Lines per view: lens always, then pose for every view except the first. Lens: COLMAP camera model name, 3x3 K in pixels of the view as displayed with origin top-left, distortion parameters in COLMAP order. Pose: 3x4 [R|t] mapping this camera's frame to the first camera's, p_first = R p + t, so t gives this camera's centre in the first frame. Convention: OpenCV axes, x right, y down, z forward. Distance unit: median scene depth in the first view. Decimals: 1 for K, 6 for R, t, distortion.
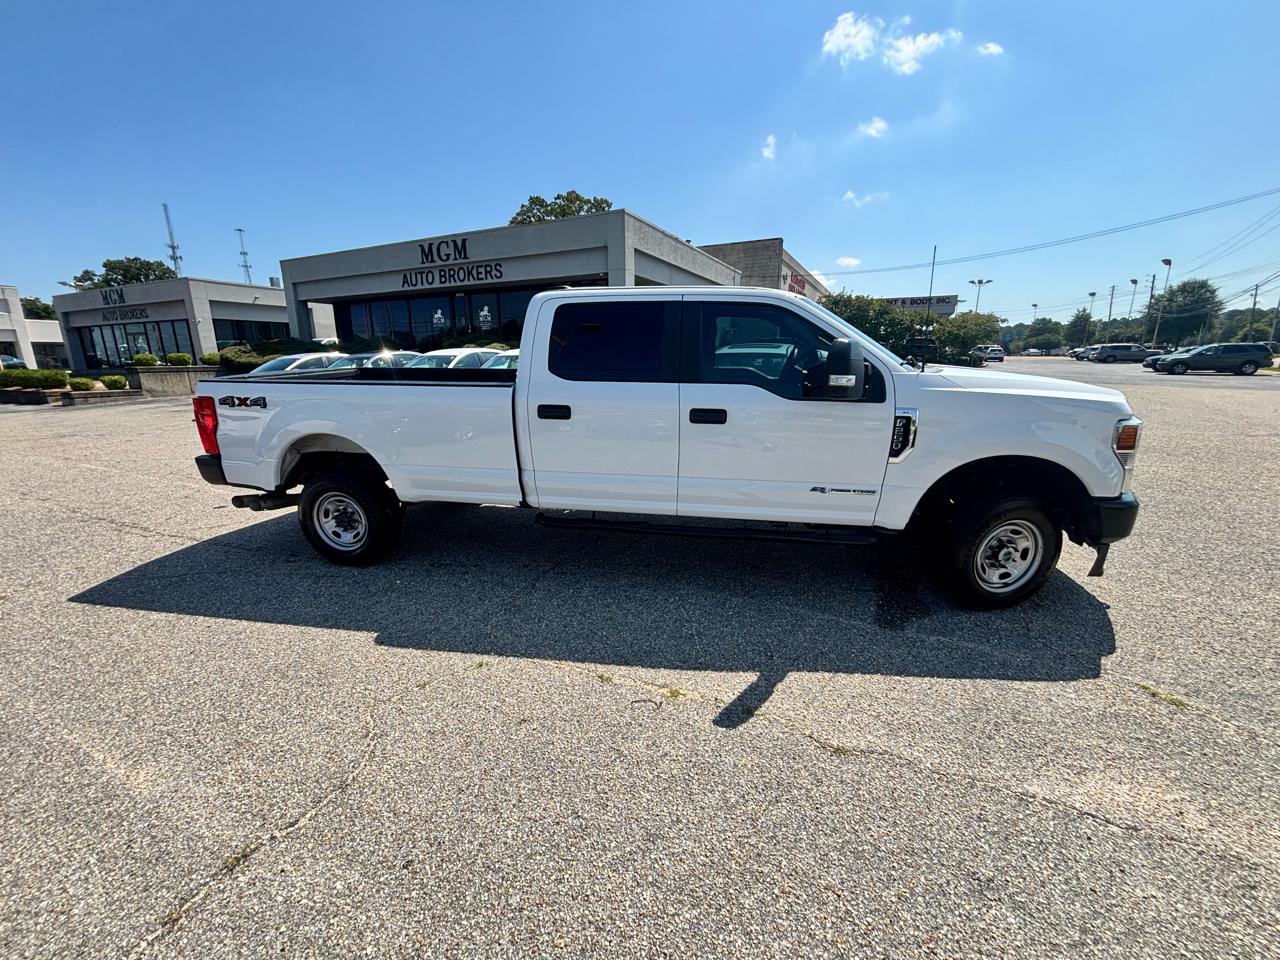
lens RADIAL K [[517.5, 0, 639.8], [0, 517.5, 478.4], [0, 0, 1]] dist [-0.001387, 0.000825]
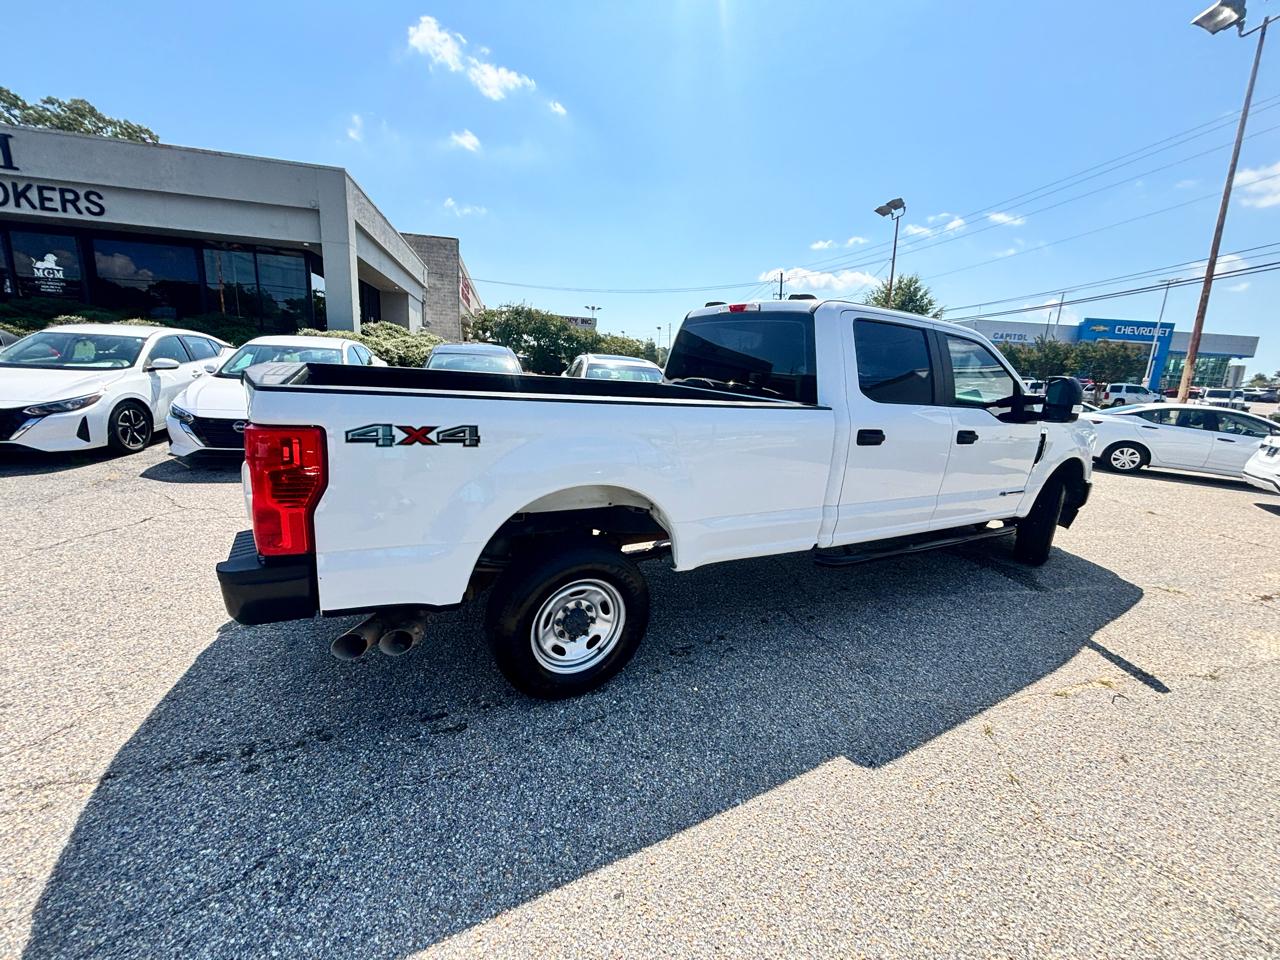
lens RADIAL K [[515.9, 0, 640.5], [0, 515.9, 481.4], [0, 0, 1]] dist [0.003424, -0.002597]
pose [[0.765554, -0.087192, 0.637436, -0.916764], [0.090349, 0.995526, 0.027666, -0.099299], [-0.636996, 0.036412, 0.770006, 0.494206]]
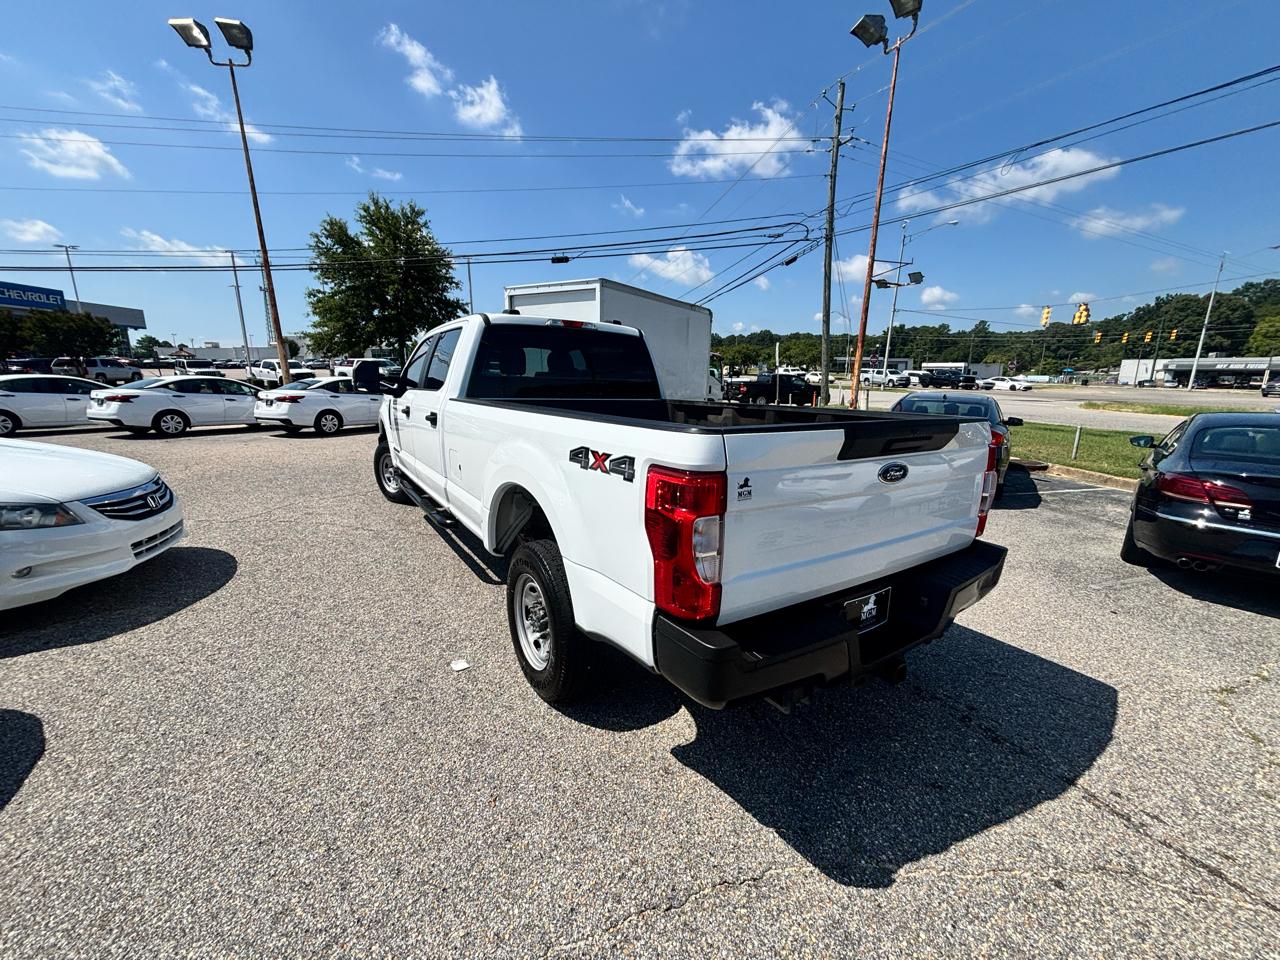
lens RADIAL K [[508.4, 0, 640.0], [0, 508.4, 480.0], [0, 0, 1]] dist [-0.000047, 0.000640]
pose [[-0.694176, -0.144915, 0.705067, -1.034789], [0.172351, 0.917567, 0.358281, -0.422589], [-0.698867, 0.370229, -0.611977, 1.737349]]
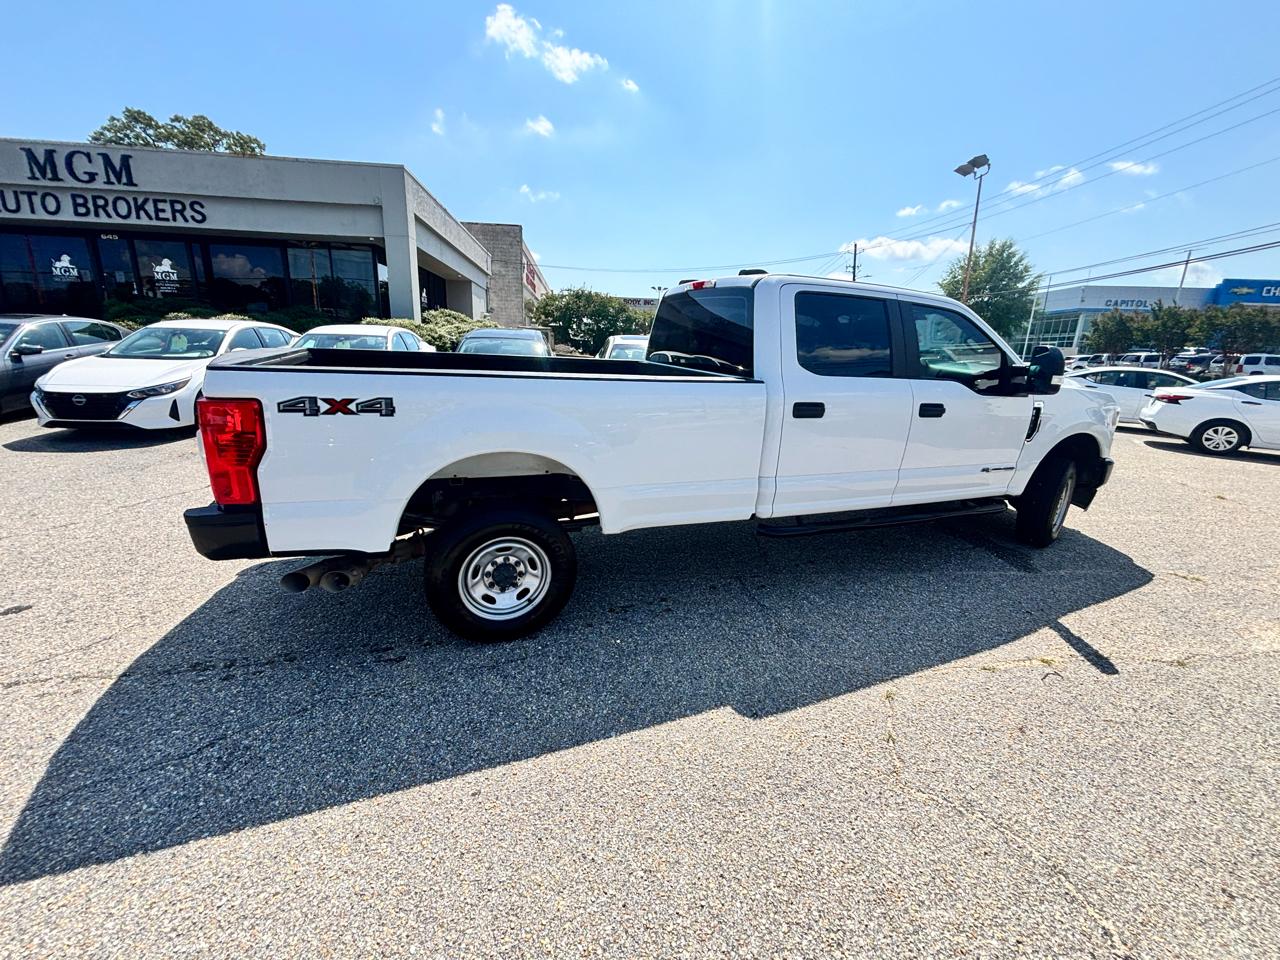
lens RADIAL K [[516.4, 0, 640.0], [0, 516.4, 480.0], [0, 0, 1]] dist [-0.000196, 0.000068]
pose [[0.845052, -0.097486, 0.525722, -0.792878], [0.085077, 0.995227, 0.047793, -0.065678], [-0.527872, 0.004340, 0.849313, 0.336644]]
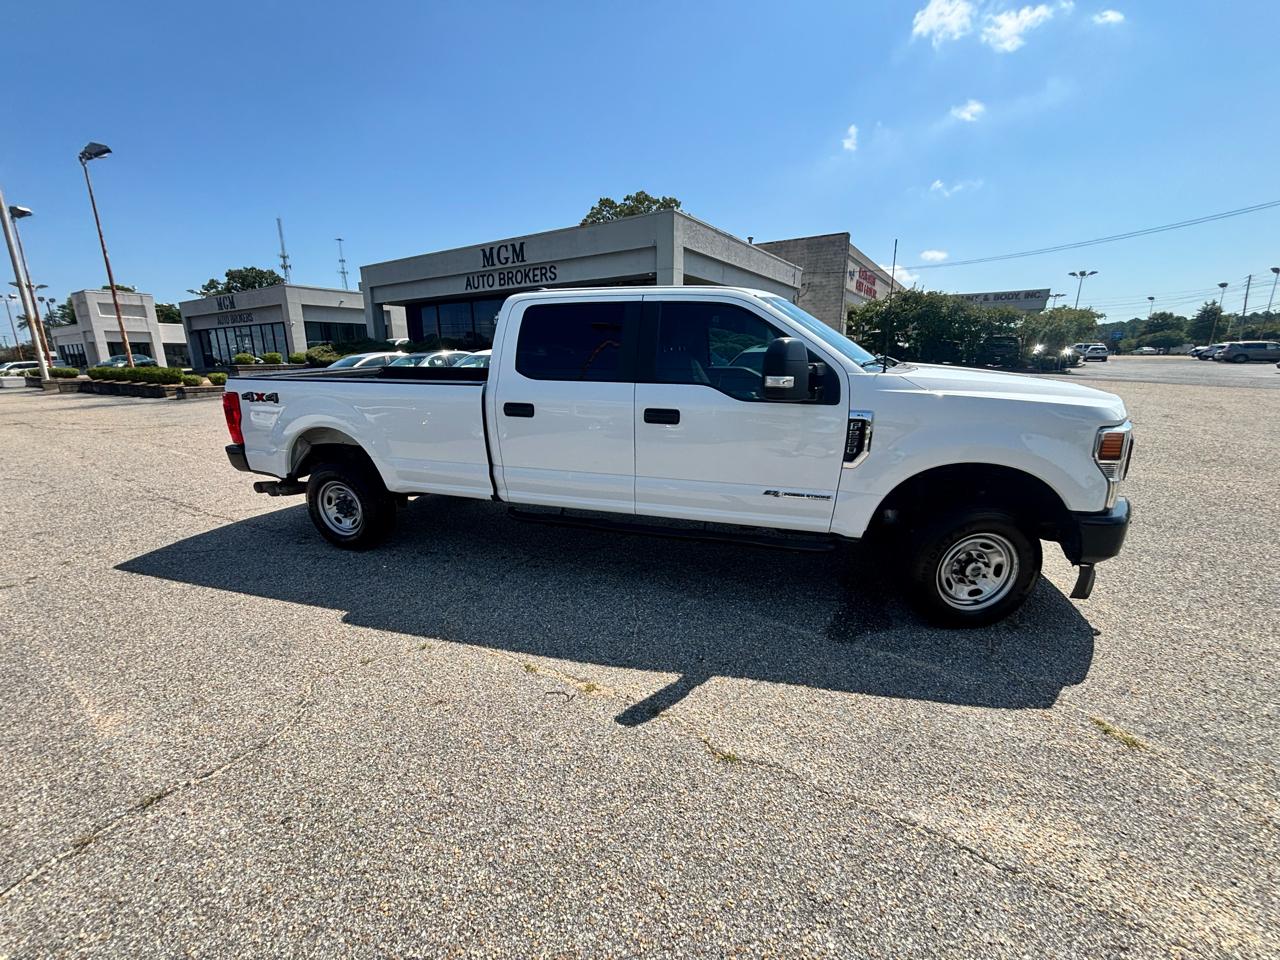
lens RADIAL K [[517.5, 0, 639.8], [0, 517.5, 478.4], [0, 0, 1]] dist [-0.001387, 0.000825]
pose [[0.991821, 0.029766, -0.124120, 0.180949], [-0.029631, 0.999557, 0.002938, -0.001251], [0.124152, 0.000764, 0.992263, 0.002300]]
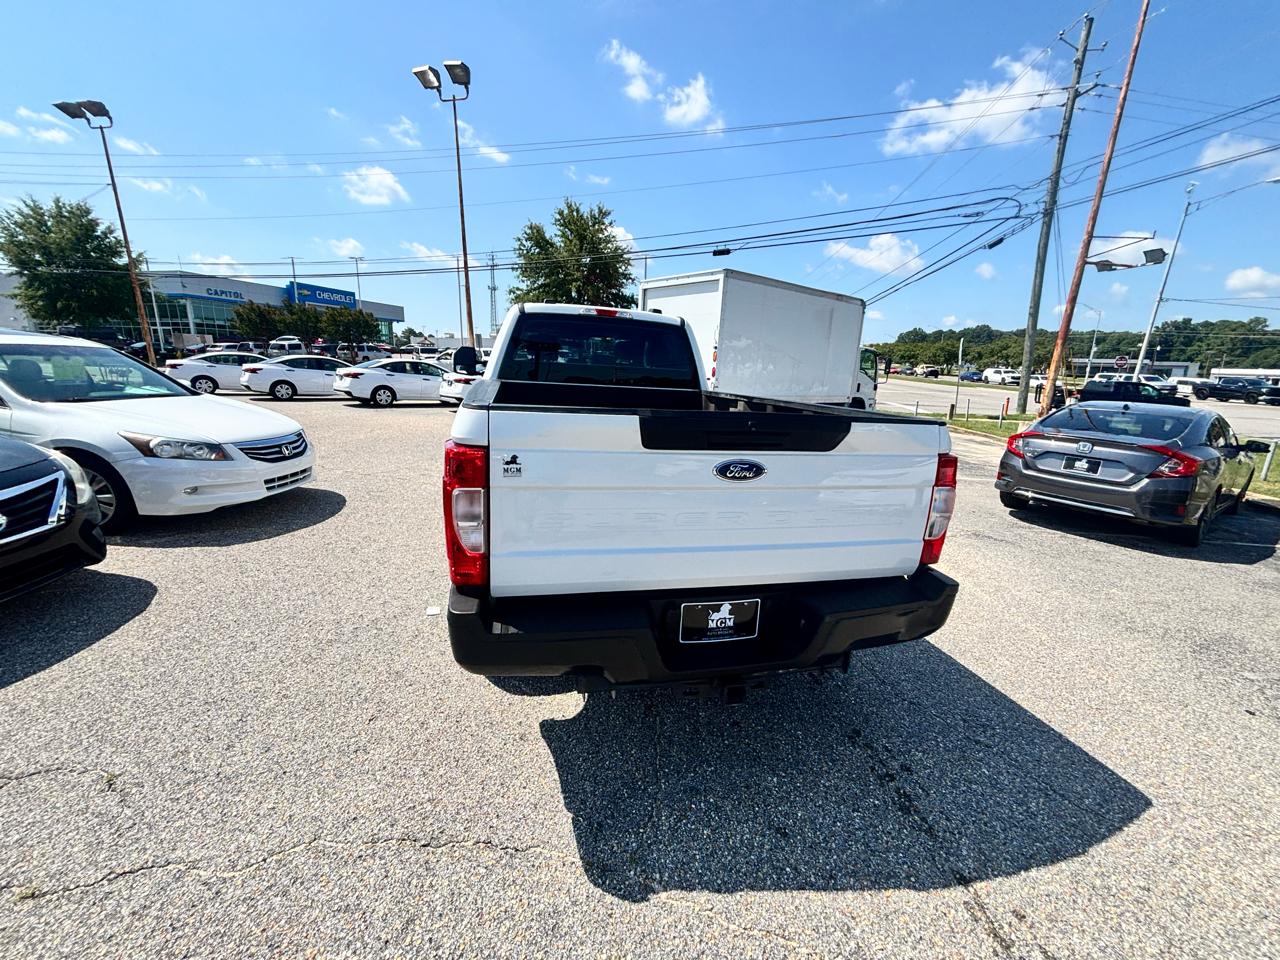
lens RADIAL K [[510.0, 0, 643.5], [0, 510.0, 480.1], [0, 0, 1]] dist [-0.002961, 0.002446]
pose [[-0.419705, -0.208998, 0.883271, -1.215088], [0.187289, 0.932246, 0.309581, -0.356397], [-0.888127, 0.295360, -0.352126, 1.496648]]
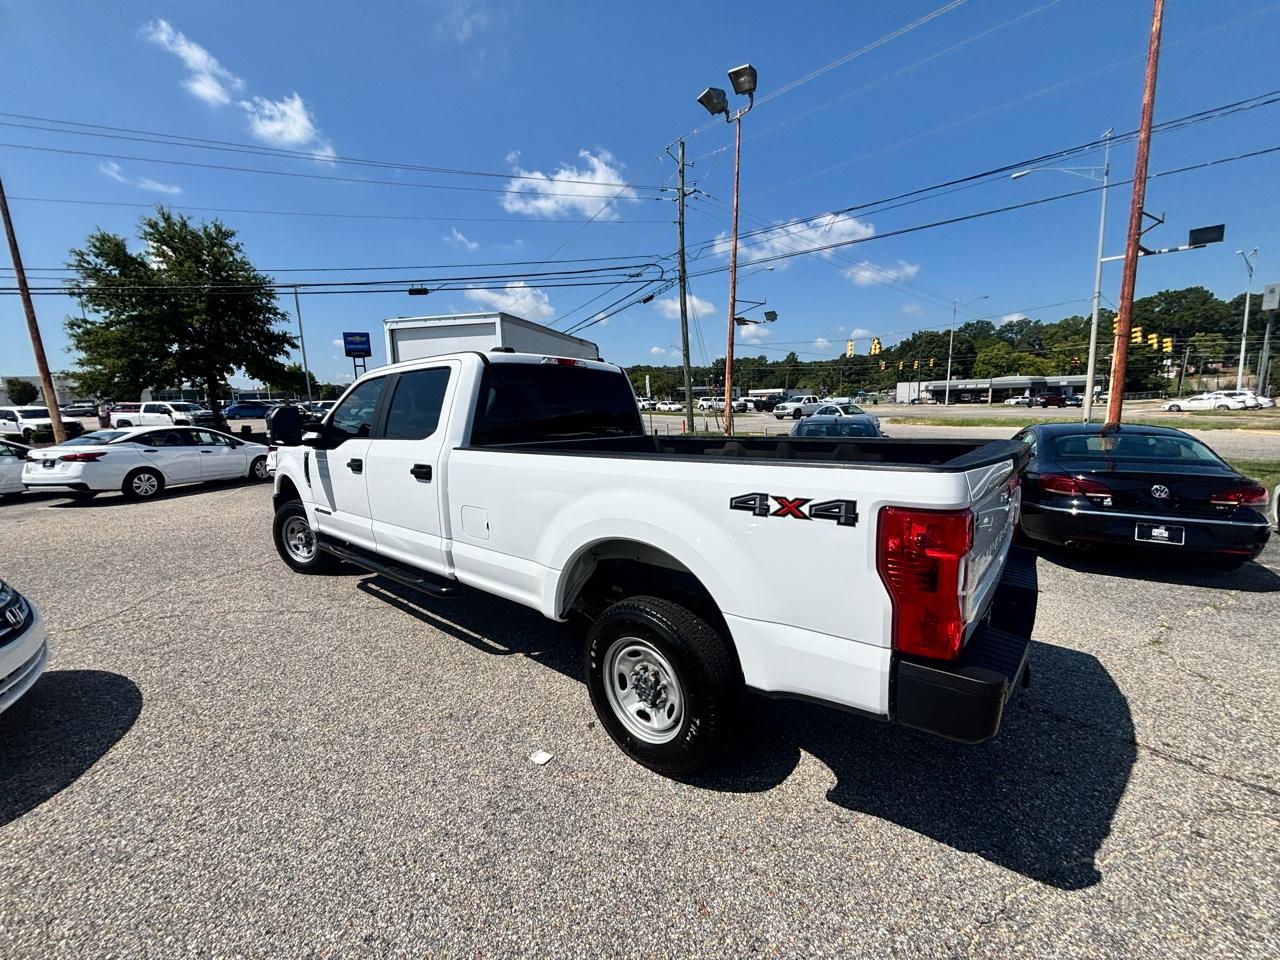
lens RADIAL K [[509.4, 0, 637.8], [0, 509.4, 480.0], [0, 0, 1]] dist [0.000575, 0.000284]
pose [[-0.868501, -0.042756, 0.493840, -0.779718], [0.151925, 0.925365, 0.347303, -0.475669], [-0.471832, 0.376660, -0.797184, 1.883319]]
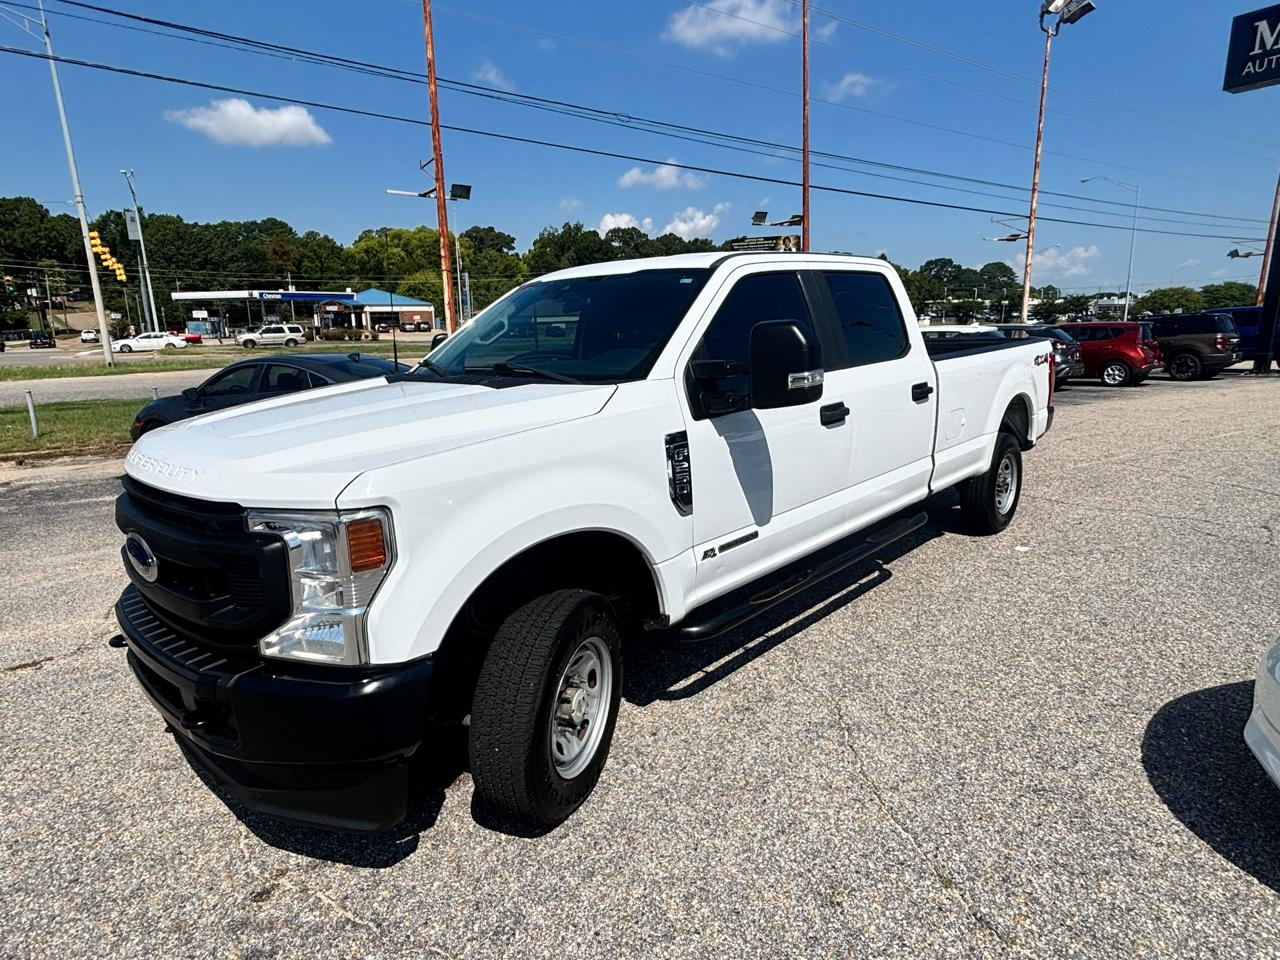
lens RADIAL K [[730.5, 0, 631.5], [0, 730.5, 470.6], [0, 0, 1]] dist [0.041498, -0.063316]
pose [[-0.554965, 0.194229, -0.808881, 1.094110], [-0.175277, 0.923230, 0.341943, -0.438949], [0.813199, 0.331544, -0.478316, 1.585728]]
